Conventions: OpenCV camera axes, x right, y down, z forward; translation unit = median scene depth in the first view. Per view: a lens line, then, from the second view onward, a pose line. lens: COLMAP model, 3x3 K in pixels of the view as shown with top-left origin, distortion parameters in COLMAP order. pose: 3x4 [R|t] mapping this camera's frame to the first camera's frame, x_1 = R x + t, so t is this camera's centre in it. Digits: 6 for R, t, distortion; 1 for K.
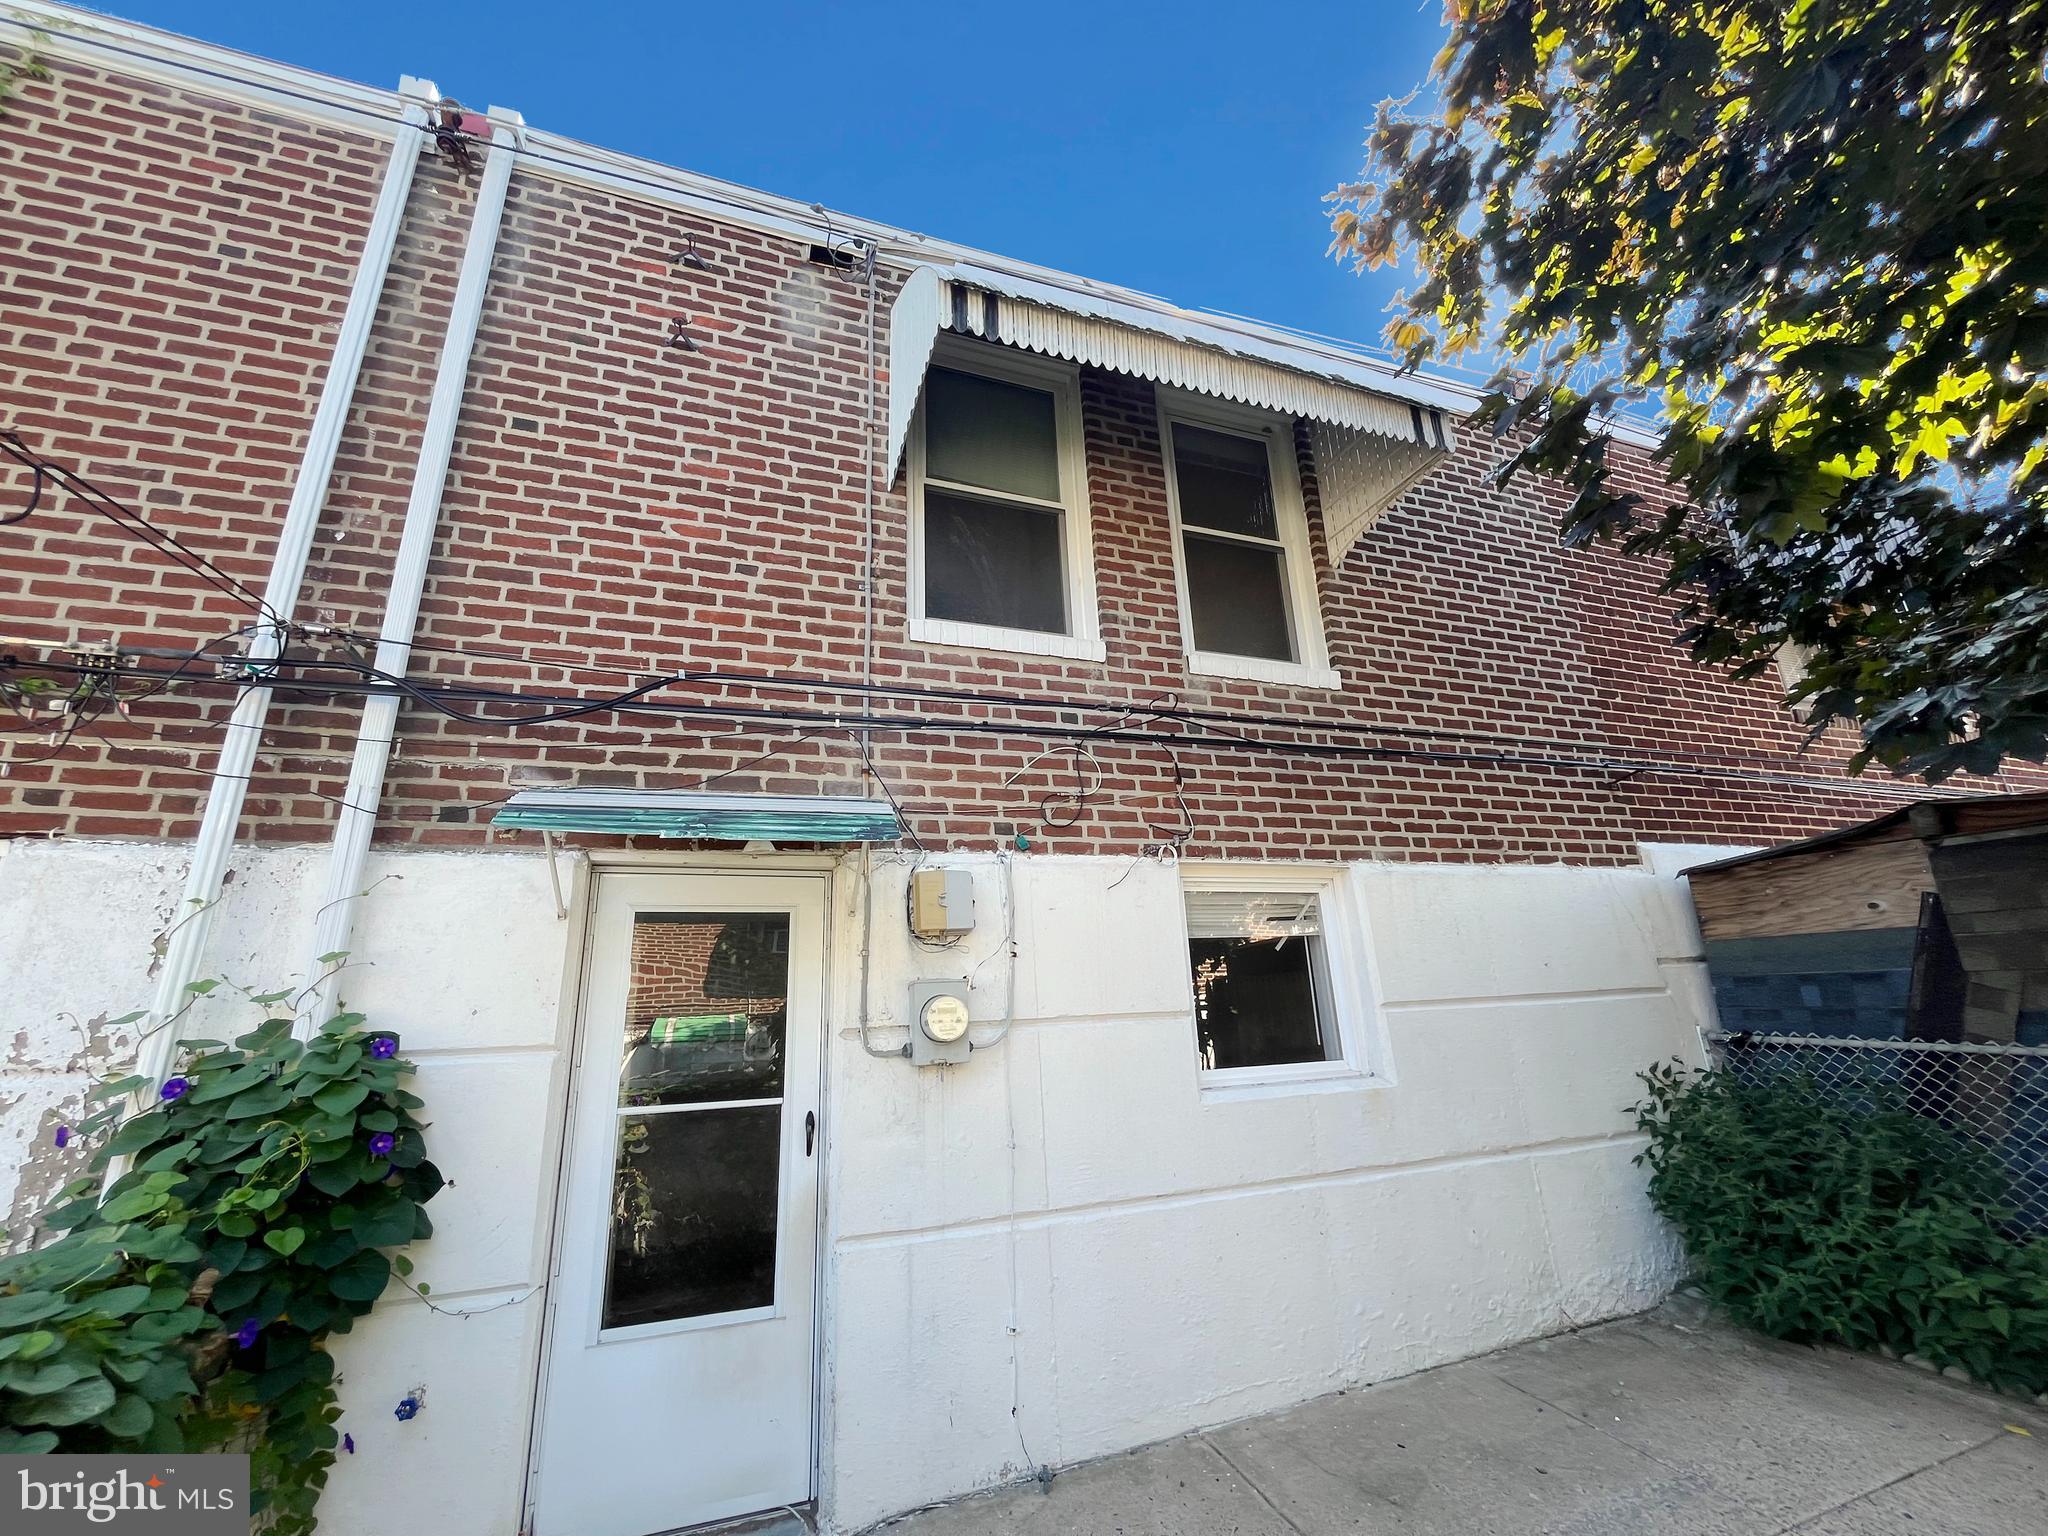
lens RADIAL K [[829.2, 0, 1028.2], [0, 829.2, 759.0], [0, 0, 1]] dist [0.000207, -0.000655]
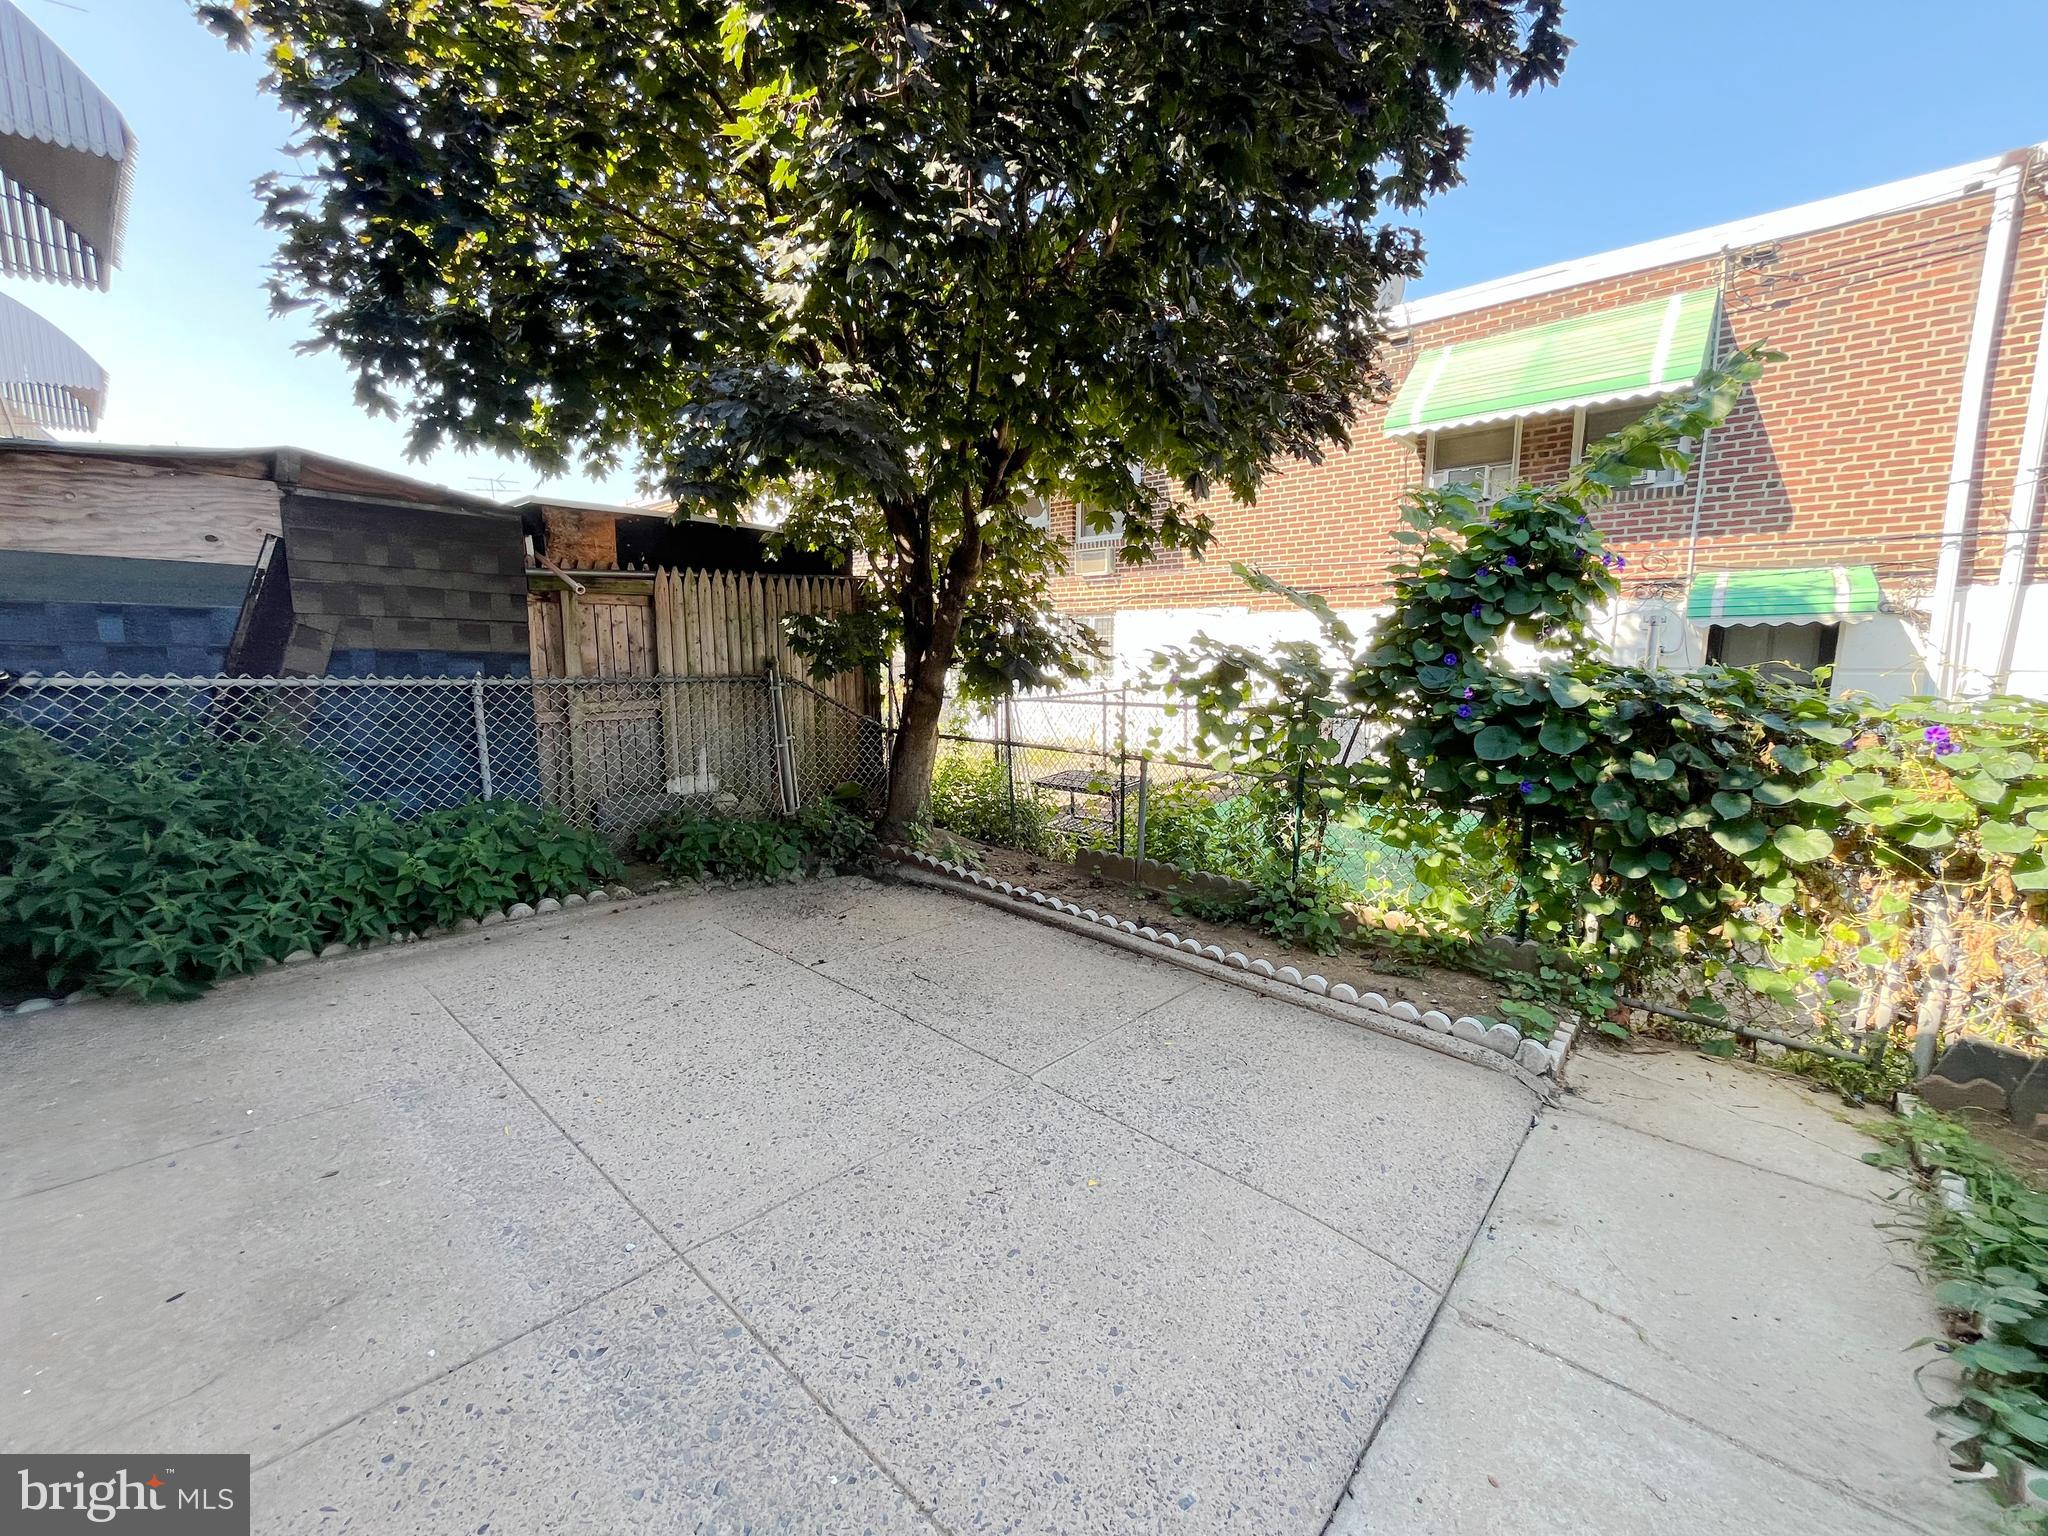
lens RADIAL K [[829.2, 0, 1024.9], [0, 829.2, 768.3], [0, 0, 1]] dist [0.000207, -0.000655]
pose [[-0.473575, -0.087732, 0.876373, -0.262925], [-0.235722, 0.971353, -0.030139, 0.260971], [-0.848623, -0.220853, -0.480689, 0.672438]]
